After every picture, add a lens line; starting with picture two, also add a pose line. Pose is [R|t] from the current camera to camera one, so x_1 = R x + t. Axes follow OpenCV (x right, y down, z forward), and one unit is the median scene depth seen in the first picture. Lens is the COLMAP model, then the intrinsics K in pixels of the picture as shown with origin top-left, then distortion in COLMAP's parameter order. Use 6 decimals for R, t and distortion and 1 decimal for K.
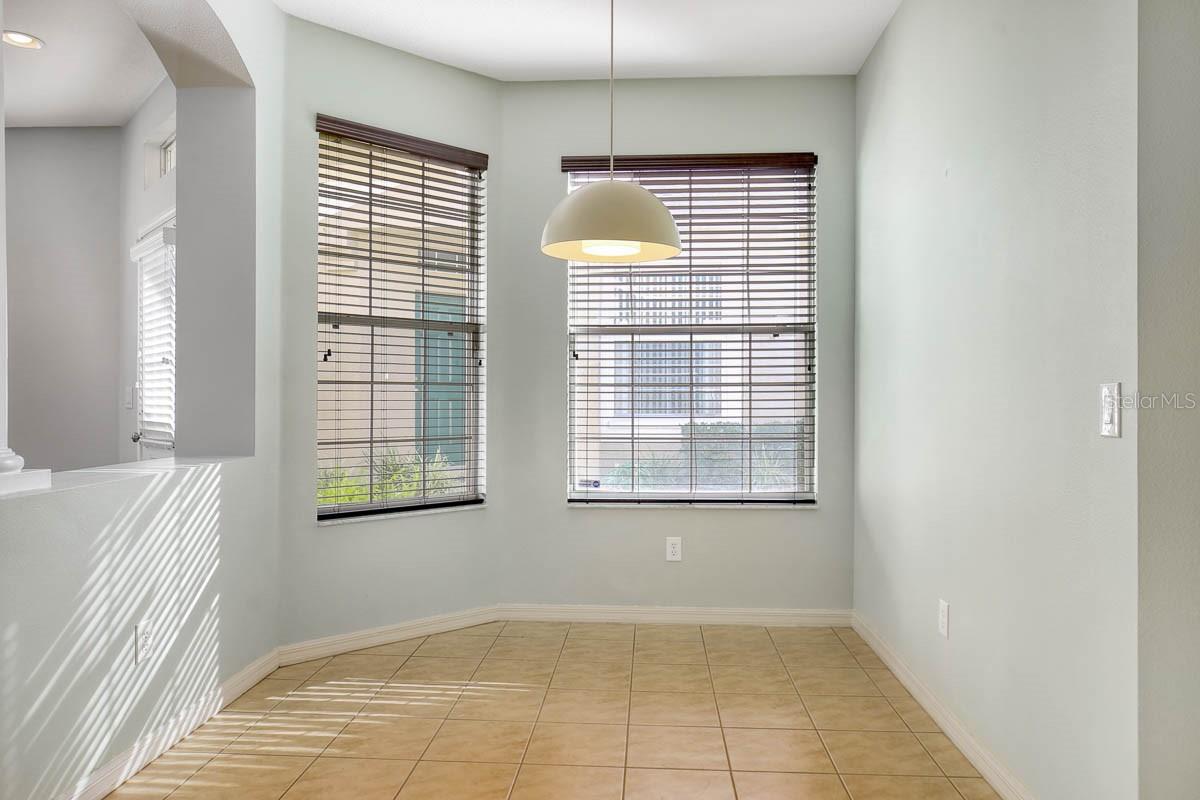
lens RADIAL K [[787.4, 0, 600.5], [0, 787.4, 394.1], [0, 0, 1]] dist [-0.000497, 0.000018]
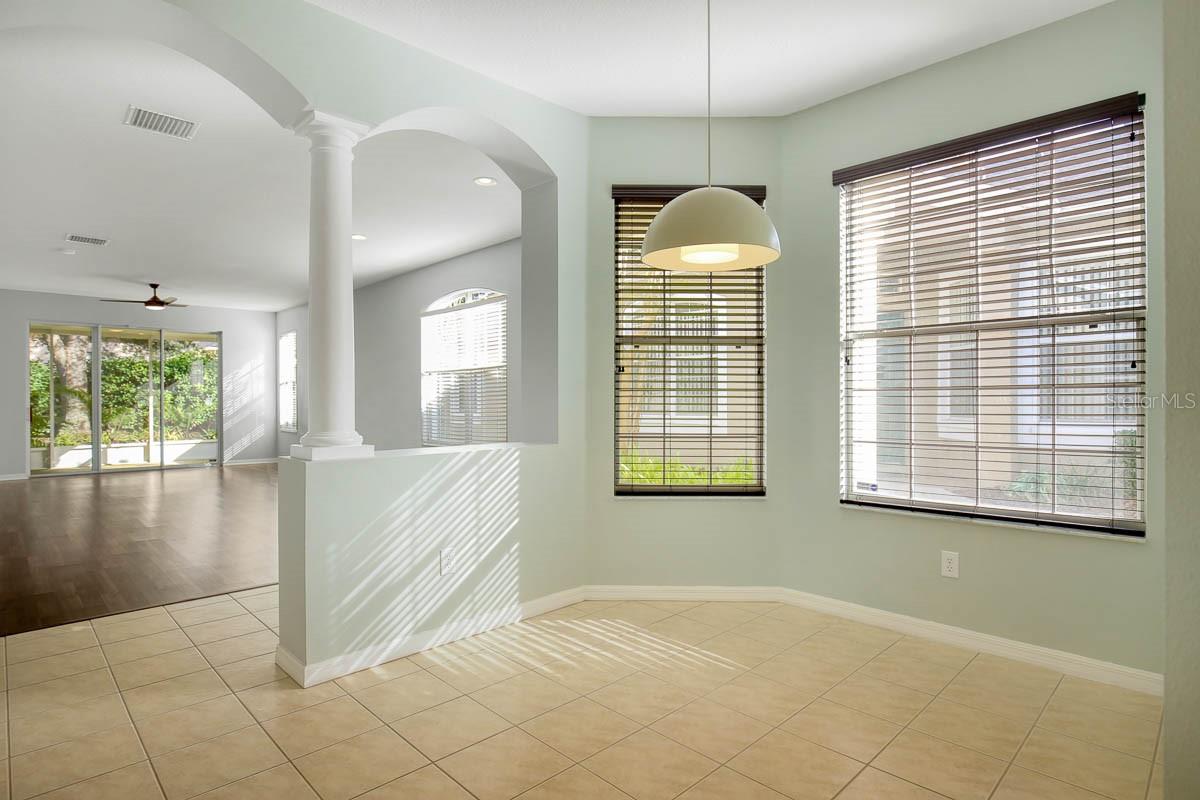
lens RADIAL K [[628.3, 0, 600.0], [0, 628.3, 400.0], [0, 0, 1]] dist [-0.024366, 0.000440]
pose [[0.742671, -0.001351, -0.669656, 0.312450], [0.006611, 0.999964, 0.005315, -0.004923], [0.669624, -0.008375, 0.742653, 0.199528]]
